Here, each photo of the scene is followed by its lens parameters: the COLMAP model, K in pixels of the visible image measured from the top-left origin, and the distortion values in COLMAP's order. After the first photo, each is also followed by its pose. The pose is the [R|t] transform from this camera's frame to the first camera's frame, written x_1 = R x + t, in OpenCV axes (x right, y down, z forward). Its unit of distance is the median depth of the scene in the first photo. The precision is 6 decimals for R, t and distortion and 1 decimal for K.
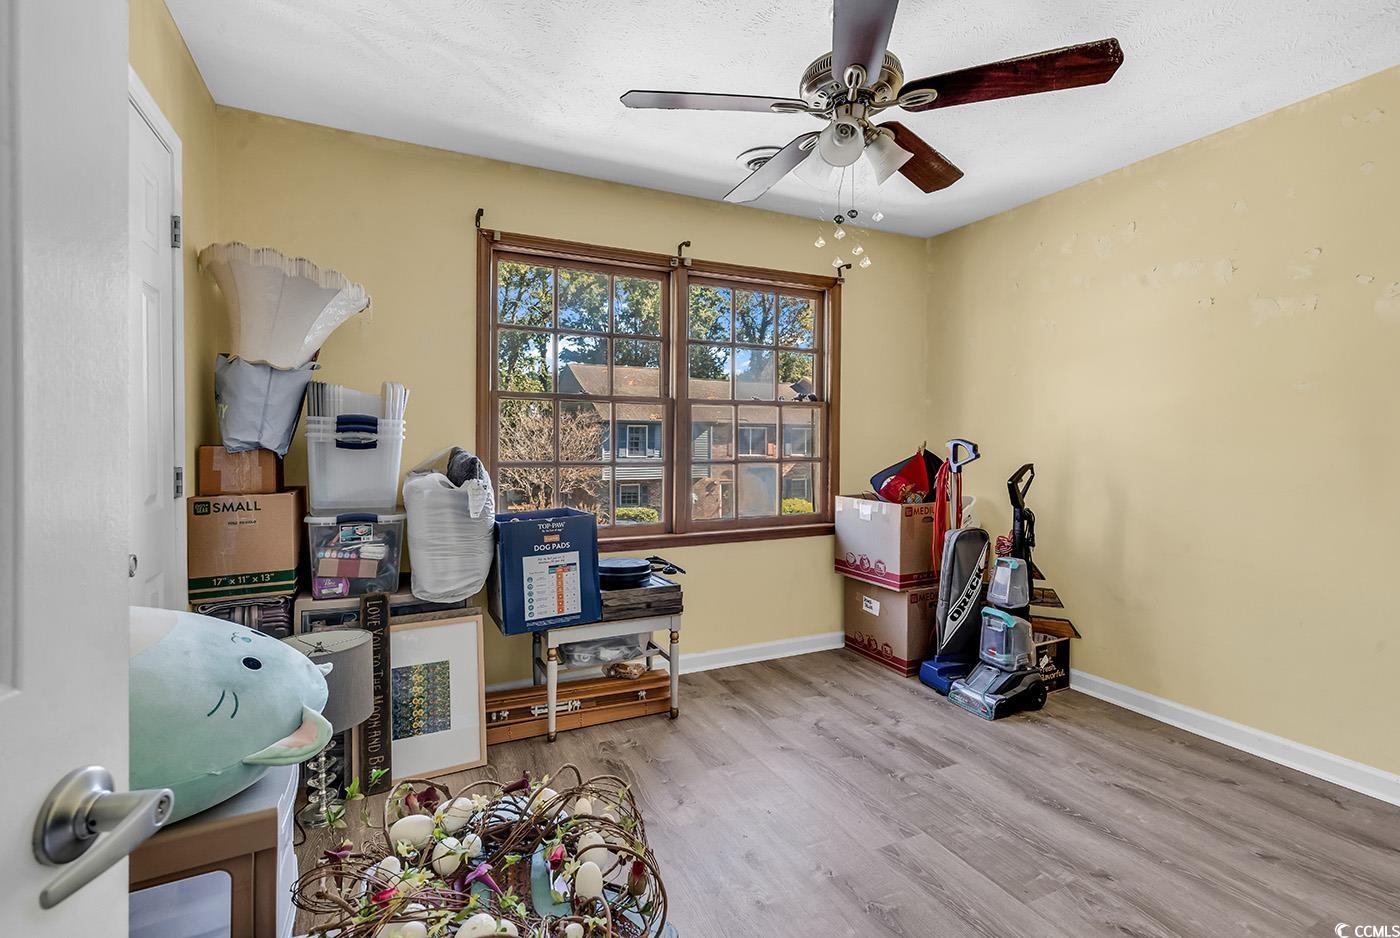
lens RADIAL K [[629.7, 0, 707.6], [0, 629.7, 461.1], [0, 0, 1]] dist [0.009014, -0.001490]
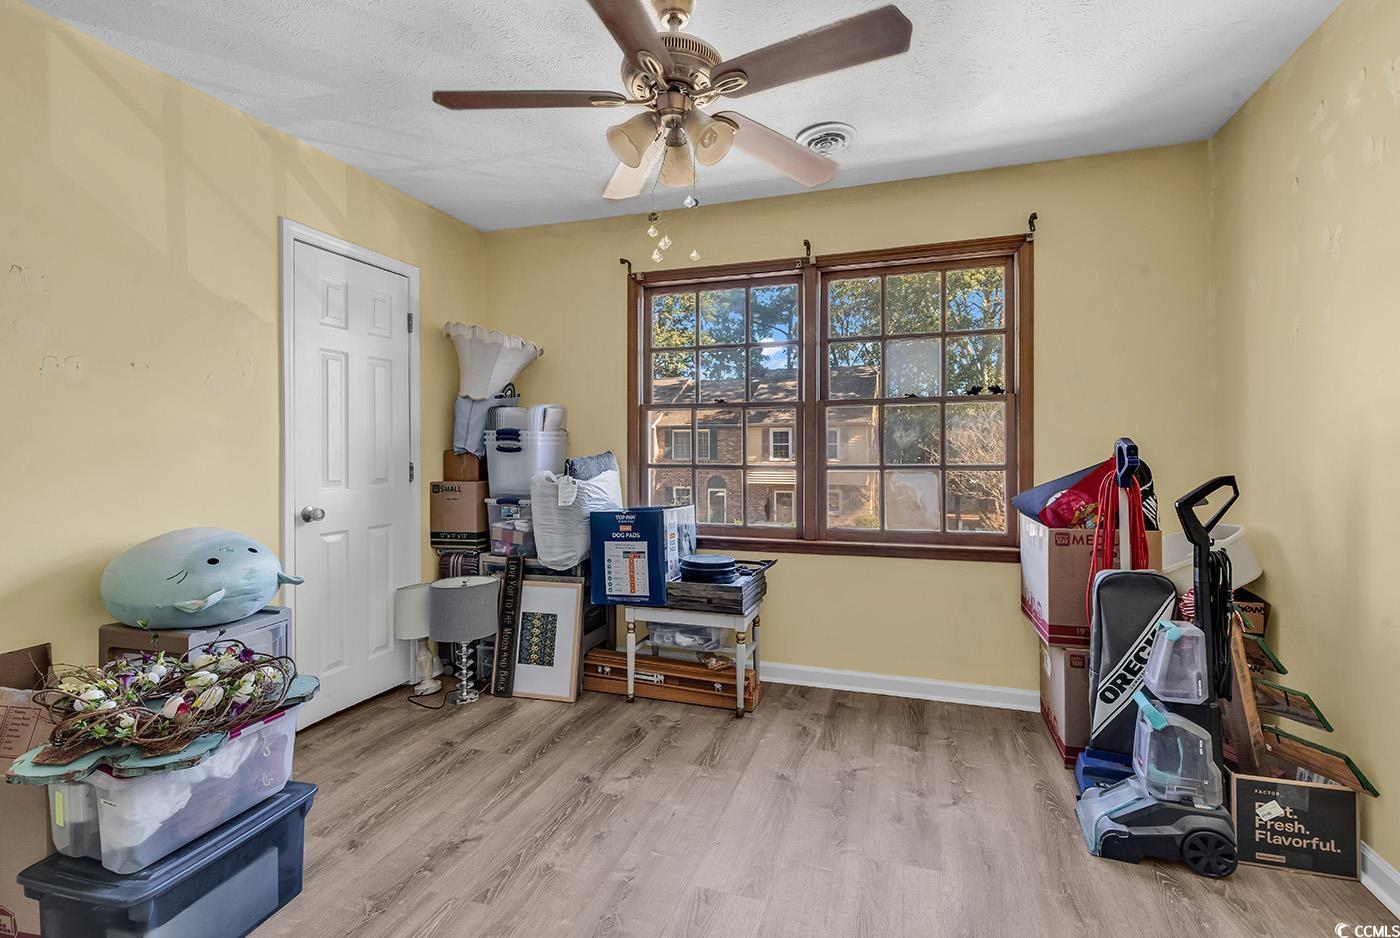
lens RADIAL K [[629.7, 0, 713.0], [0, 629.7, 459.2], [0, 0, 1]] dist [0.009014, -0.001490]
pose [[0.731641, 0.006185, -0.681662, 0.643427], [-0.015346, 0.999855, -0.007400, -0.000243], [0.681517, 0.015875, 0.731630, 0.235987]]
